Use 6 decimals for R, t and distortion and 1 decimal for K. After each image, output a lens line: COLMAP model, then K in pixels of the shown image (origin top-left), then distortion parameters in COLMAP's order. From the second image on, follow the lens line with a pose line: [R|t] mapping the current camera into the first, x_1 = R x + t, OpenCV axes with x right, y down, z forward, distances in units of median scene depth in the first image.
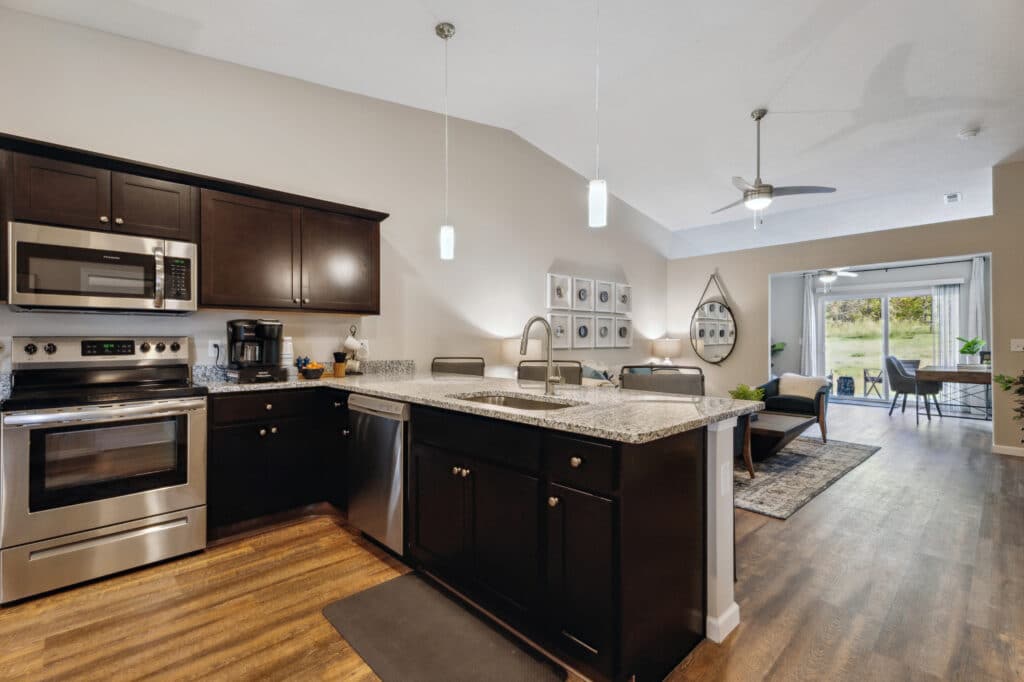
lens RADIAL K [[451.2, 0, 512.0], [0, 451.2, 341.0], [0, 0, 1]] dist [0.000408, -0.000105]
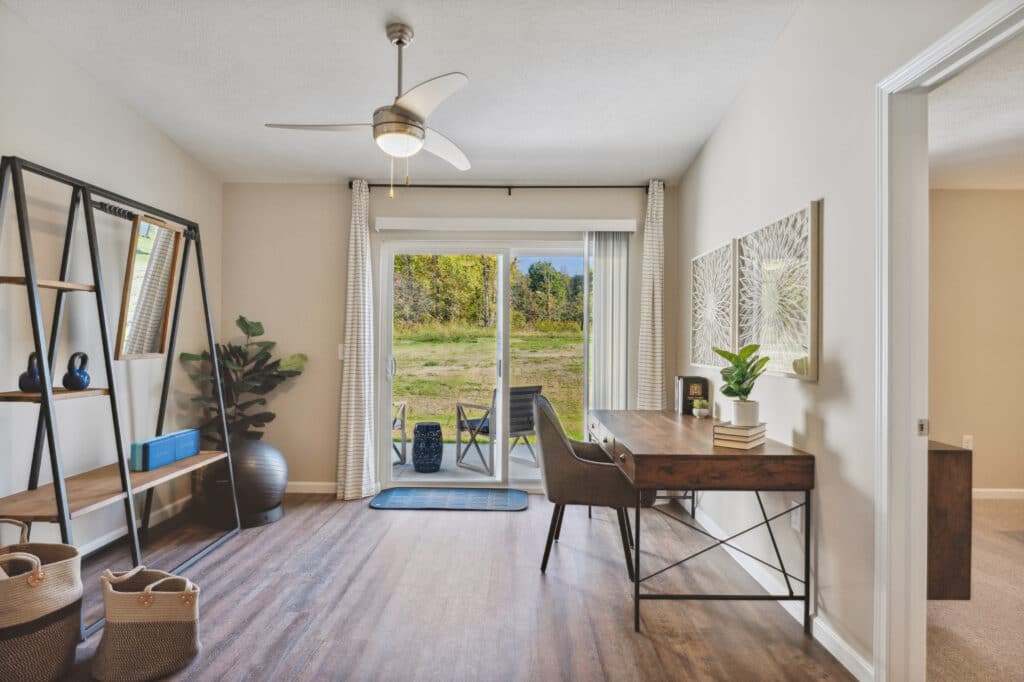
lens RADIAL K [[534.6, 0, 512.0], [0, 534.6, 341.0], [0, 0, 1]] dist [0.000171, -0.000059]
pose [[0.683794, 0.009722, 0.729610, 1.006460], [-0.007706, 0.999952, -0.006102, -0.015659], [-0.729635, -0.001450, 0.683836, 1.427540]]
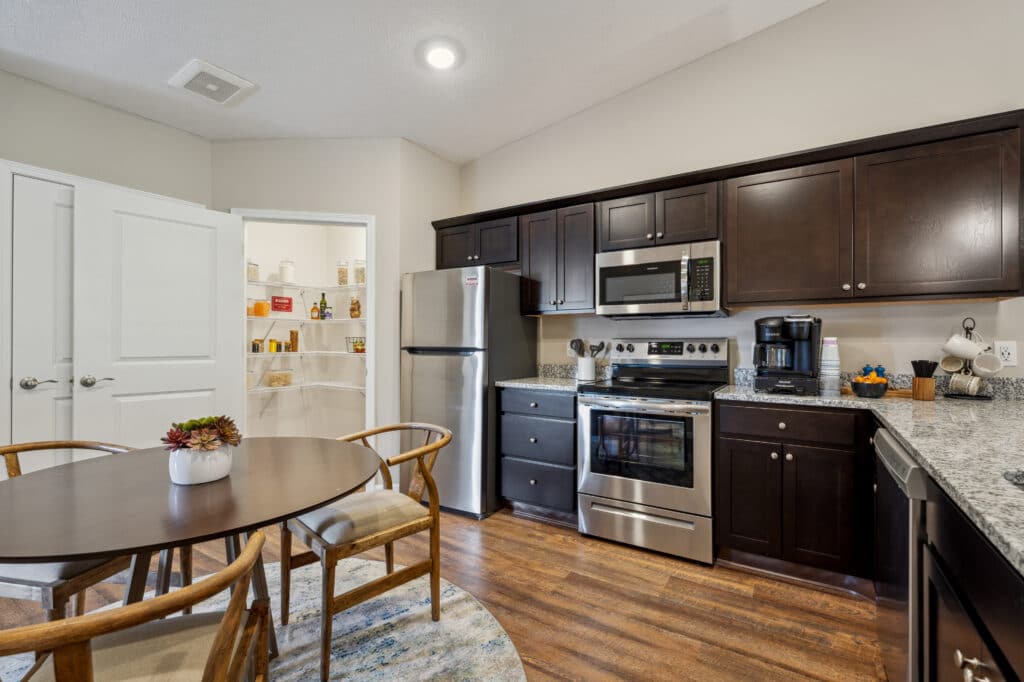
lens RADIAL K [[451.2, 0, 512.0], [0, 451.2, 341.0], [0, 0, 1]] dist [0.000408, -0.000105]
pose [[0.237404, -0.000225, -0.971411, 0.087912], [-0.003073, 0.999995, -0.000982, -0.000506], [0.971406, 0.003218, 0.237402, 0.253160]]
